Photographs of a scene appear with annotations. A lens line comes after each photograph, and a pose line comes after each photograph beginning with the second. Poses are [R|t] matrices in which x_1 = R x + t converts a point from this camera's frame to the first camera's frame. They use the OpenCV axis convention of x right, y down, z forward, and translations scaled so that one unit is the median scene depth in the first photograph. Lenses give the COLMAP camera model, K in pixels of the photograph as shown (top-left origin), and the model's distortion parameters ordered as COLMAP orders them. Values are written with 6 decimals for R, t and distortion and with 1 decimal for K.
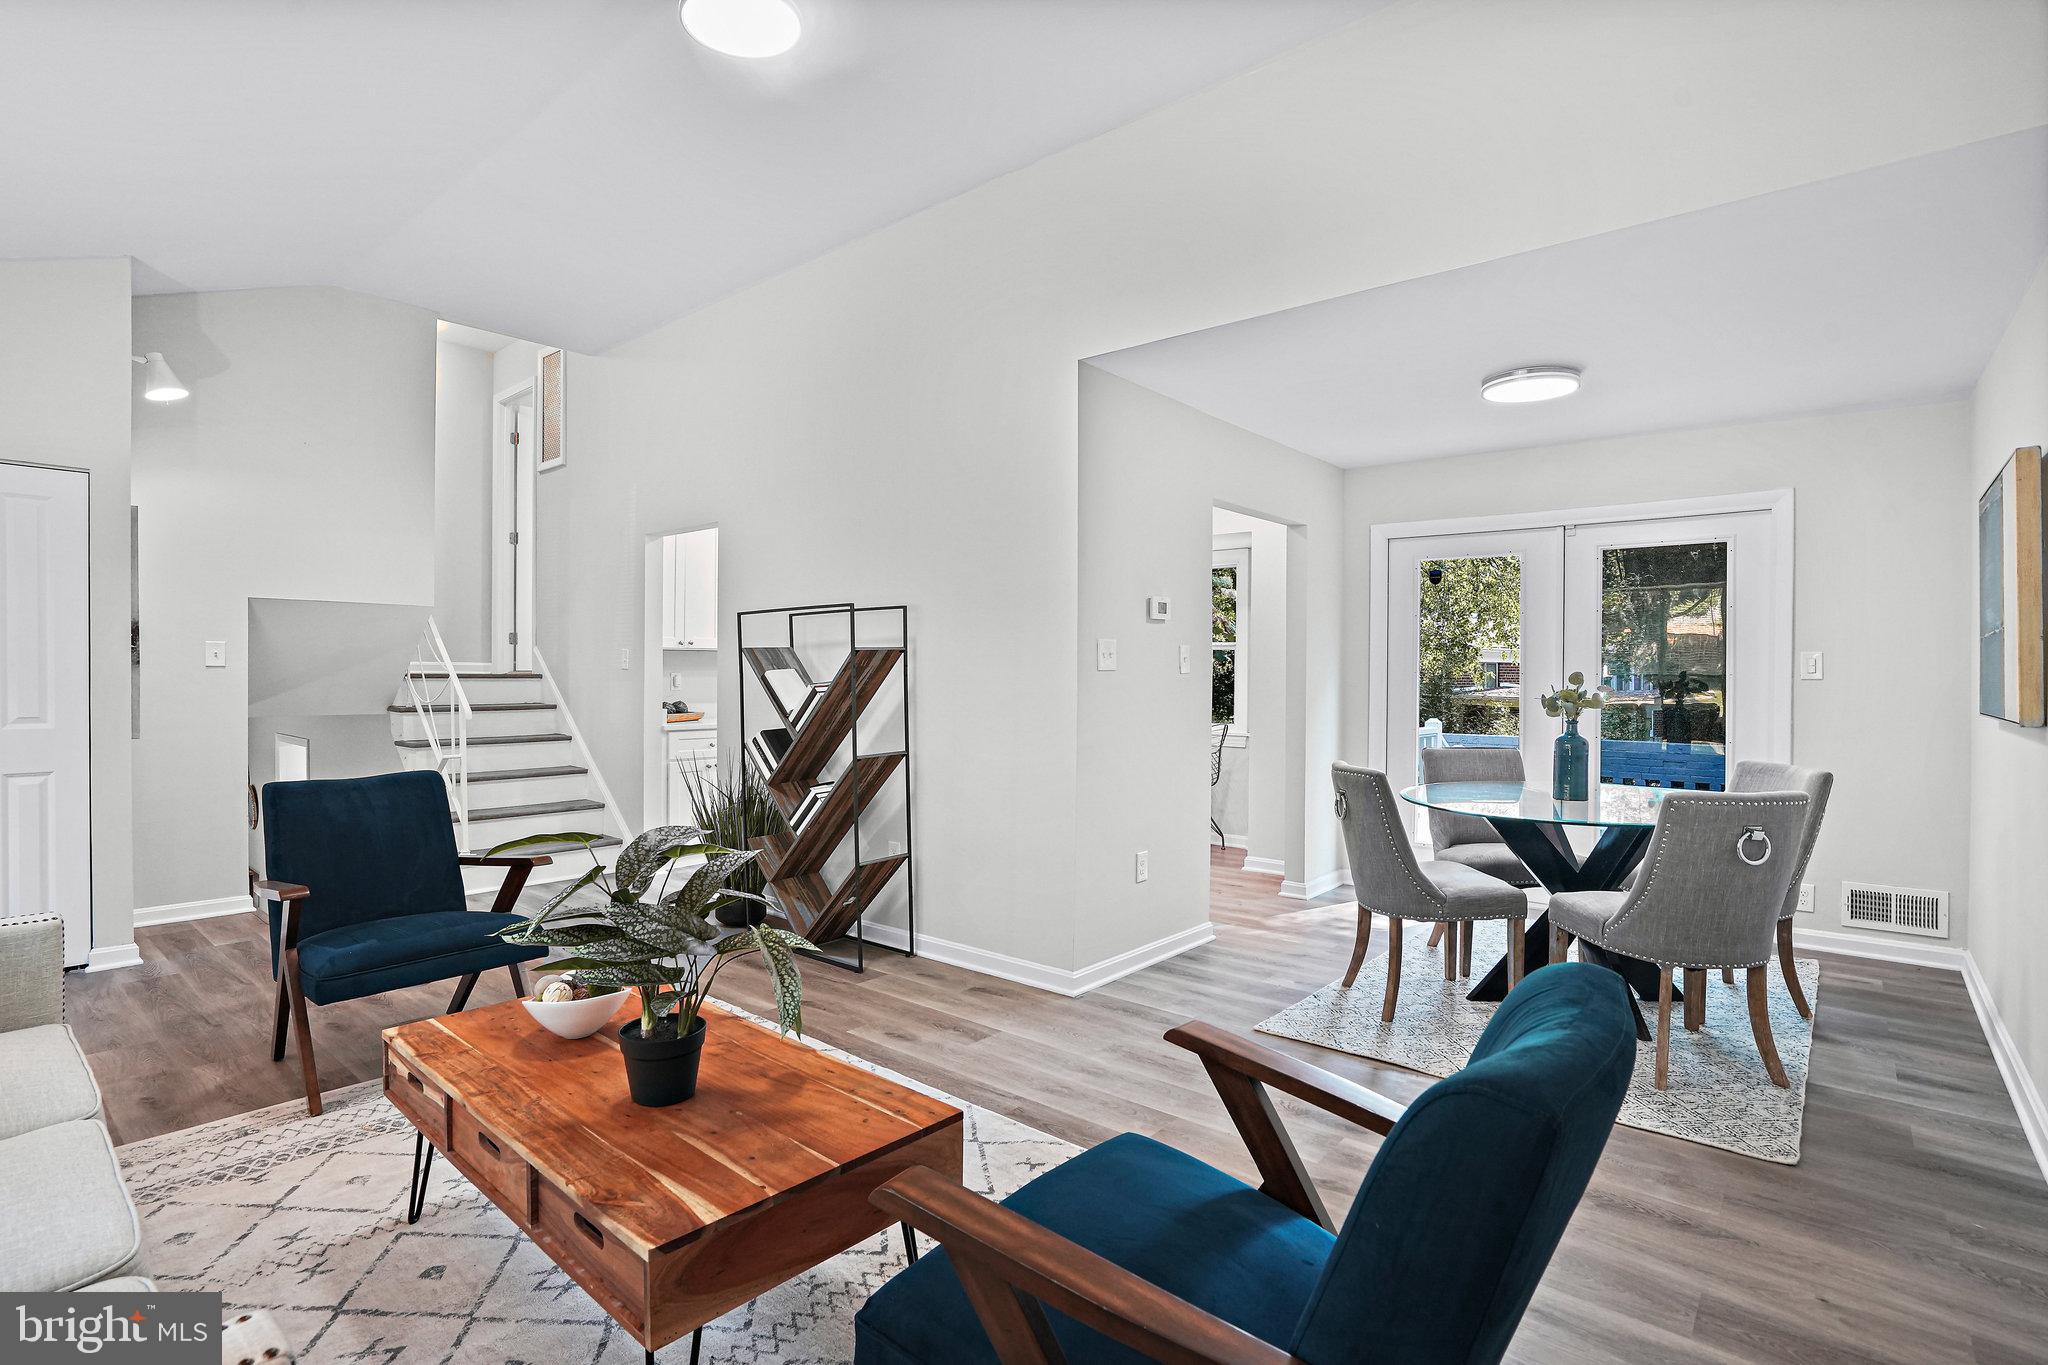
lens RADIAL K [[955.1, 0, 1026.6], [0, 955.1, 669.3], [0, 0, 1]] dist [-0.036501, -0.000578]
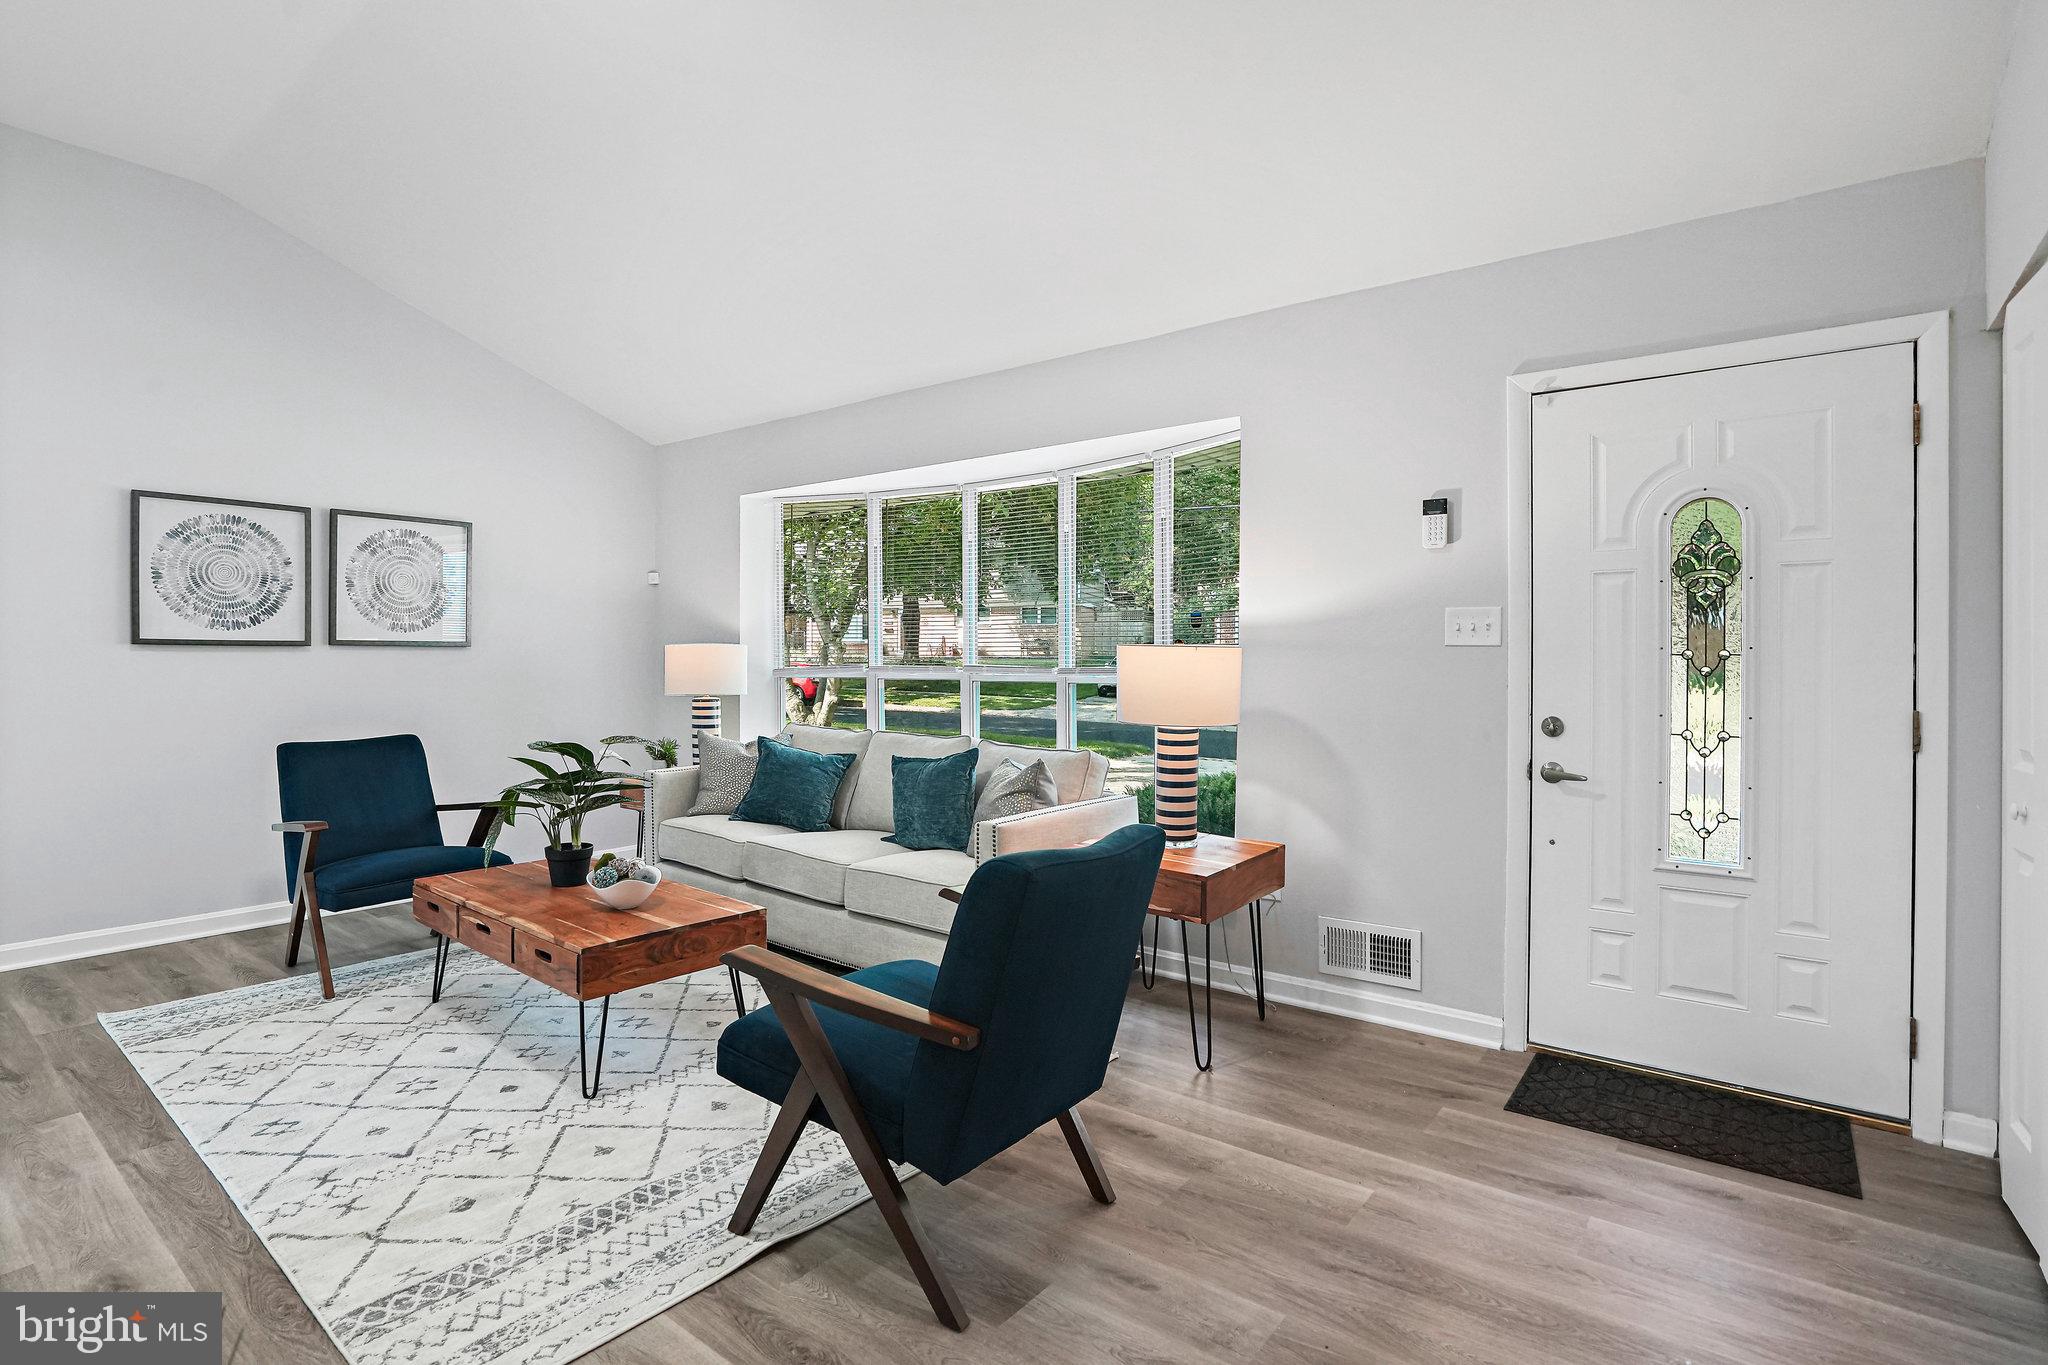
lens RADIAL K [[989.2, 0, 1026.6], [0, 989.2, 677.4], [0, 0, 1]] dist [-0.038509, 0.014076]
pose [[-0.999318, -0.009470, -0.035699, -0.546772], [-0.009935, 0.999868, 0.012874, 0.005951], [0.035573, 0.013220, -0.999280, 1.330280]]
